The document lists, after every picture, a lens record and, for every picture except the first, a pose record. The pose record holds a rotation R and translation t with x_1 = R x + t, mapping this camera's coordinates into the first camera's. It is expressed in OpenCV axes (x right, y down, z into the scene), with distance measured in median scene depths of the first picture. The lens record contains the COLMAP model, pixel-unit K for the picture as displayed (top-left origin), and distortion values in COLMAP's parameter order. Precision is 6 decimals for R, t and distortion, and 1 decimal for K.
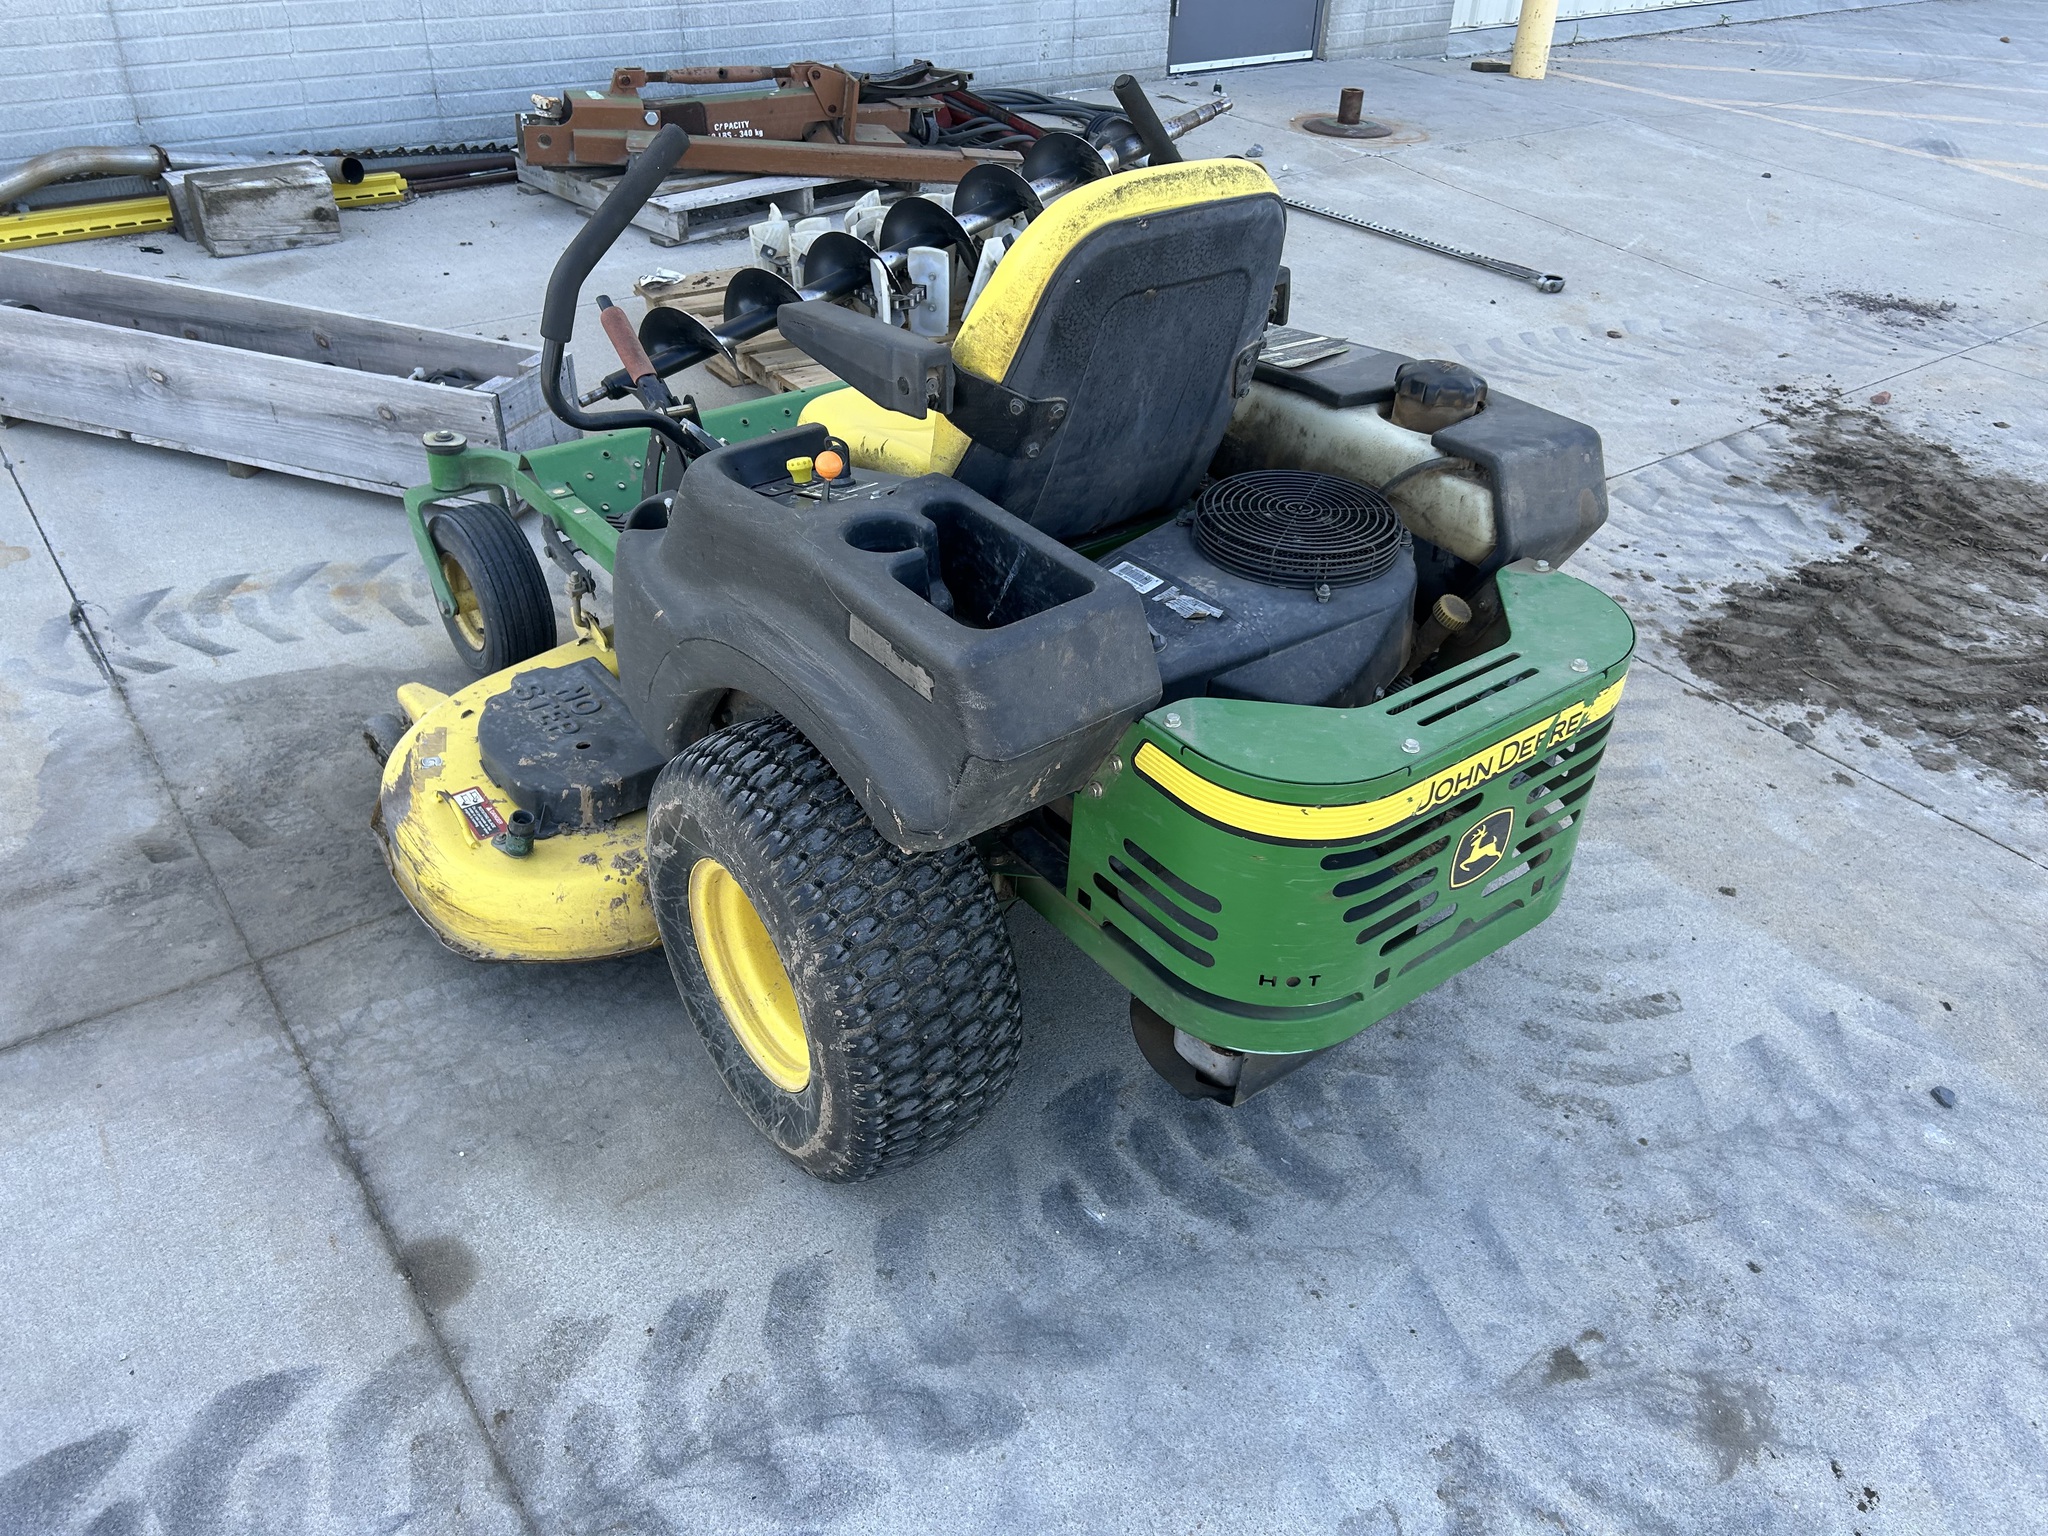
lens RADIAL K [[1543.3, 0, 1047.8], [0, 1543.3, 763.0], [0, 0, 1]] dist [0.064945, -0.073491]
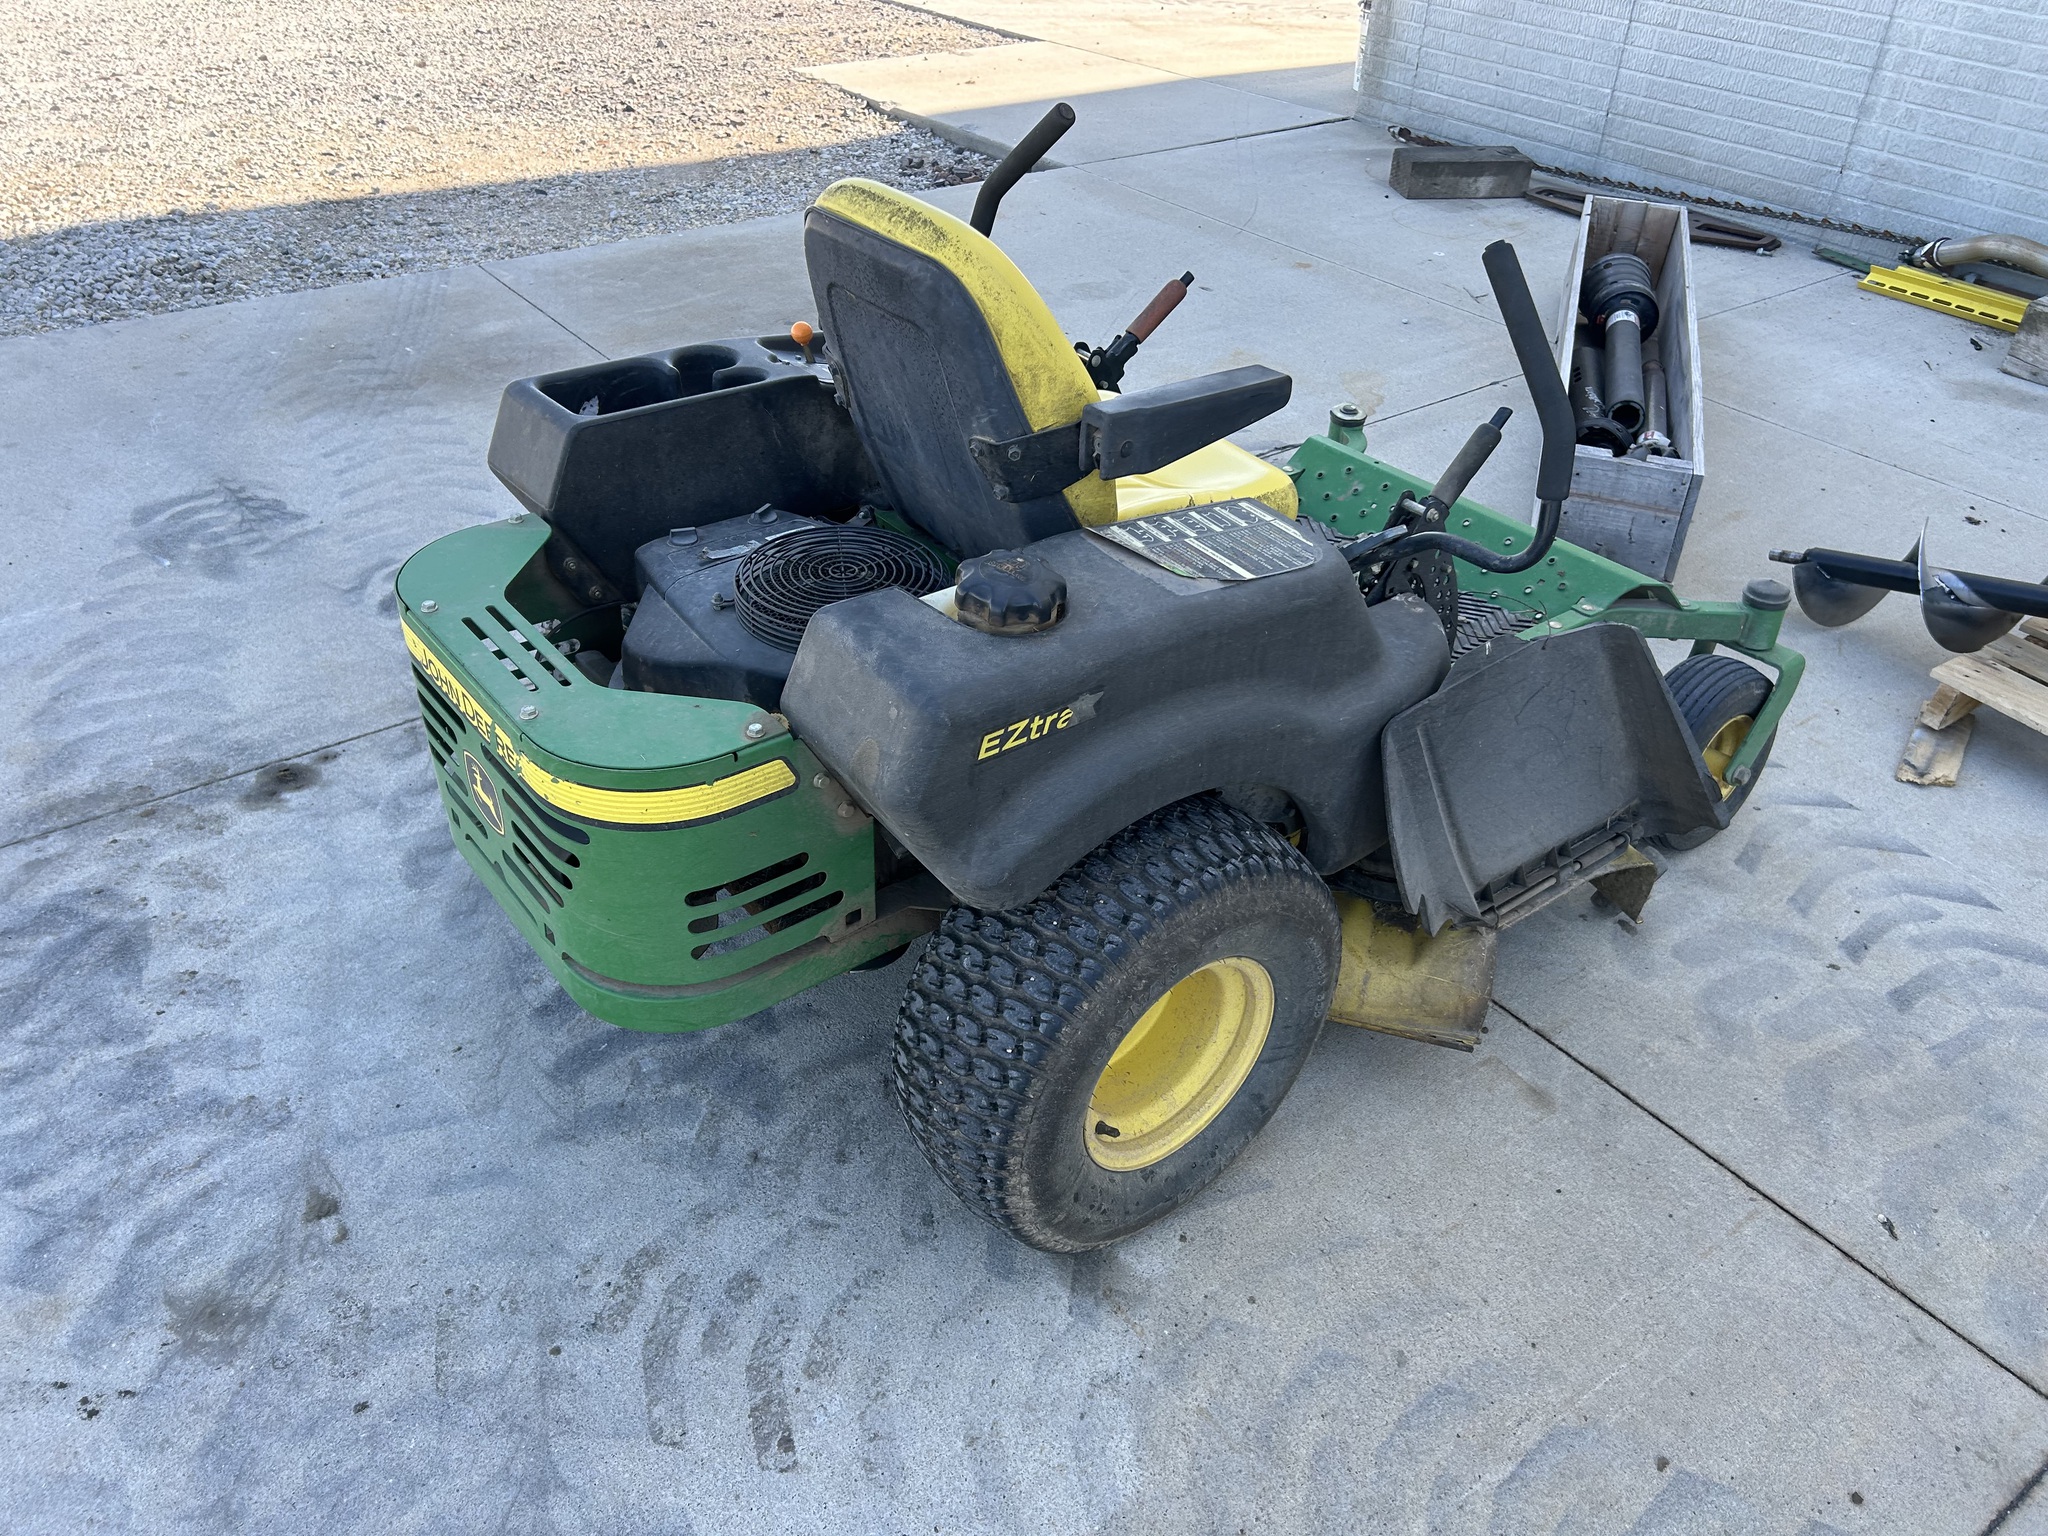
lens RADIAL K [[1543.3, 0, 1035.6], [0, 1543.3, 765.5], [0, 0, 1]] dist [0.064945, -0.073491]
pose [[0.002674, 0.538351, -0.842716, 0.911908], [-0.591146, 0.680557, 0.432883, -0.500132], [0.806560, 0.497011, 0.320064, 0.749566]]
